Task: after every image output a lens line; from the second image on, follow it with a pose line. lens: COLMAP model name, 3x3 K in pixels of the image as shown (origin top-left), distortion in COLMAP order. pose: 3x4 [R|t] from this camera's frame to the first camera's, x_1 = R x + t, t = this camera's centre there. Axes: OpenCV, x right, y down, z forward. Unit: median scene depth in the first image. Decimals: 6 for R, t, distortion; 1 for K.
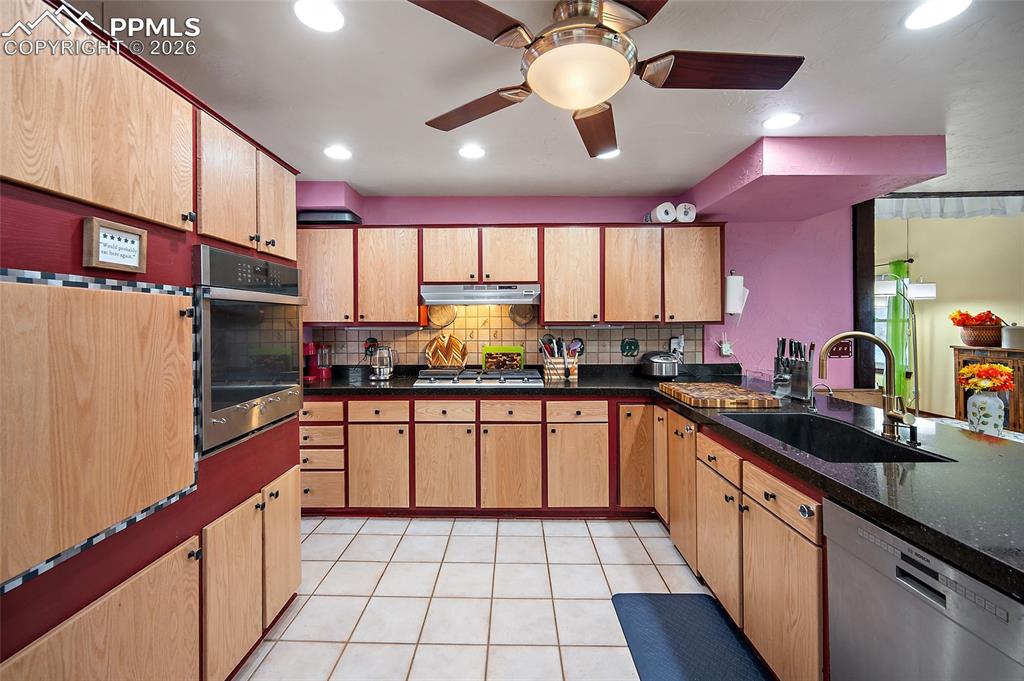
lens RADIAL K [[416.9, 0, 510.3], [0, 416.9, 322.9], [0, 0, 1]] dist [-0.000913, -0.000283]
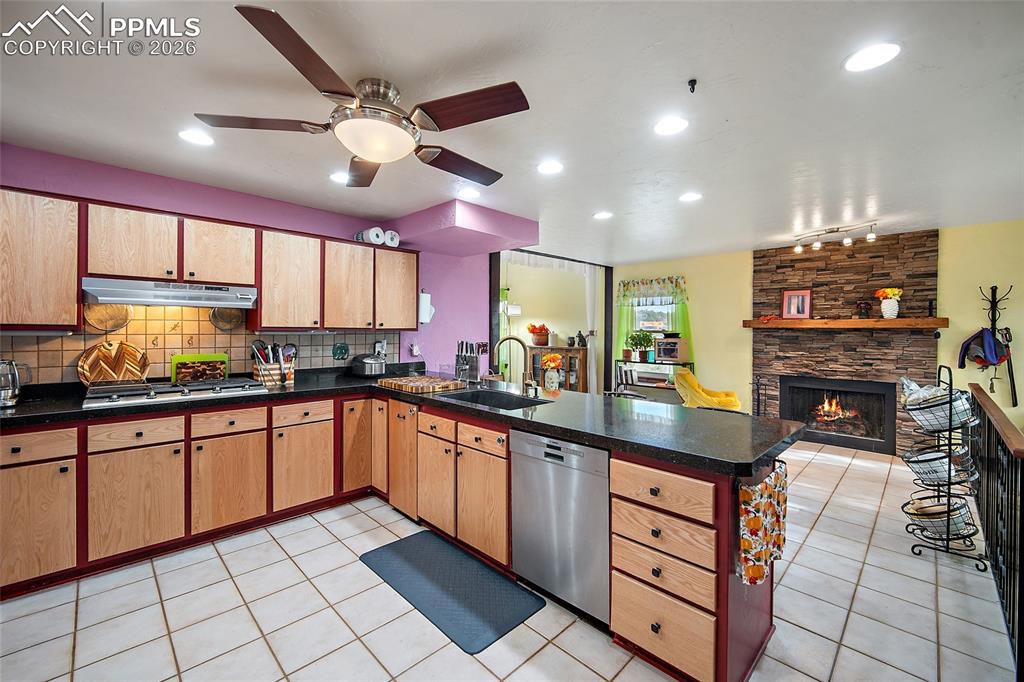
lens RADIAL K [[407.6, 0, 512.7], [0, 407.6, 331.4], [0, 0, 1]] dist [-0.000833, -0.000191]
pose [[0.695613, 0.006233, 0.718390, -0.197322], [-0.009671, 0.999953, 0.000688, 0.001274], [-0.718352, -0.007426, 0.695641, -0.083905]]
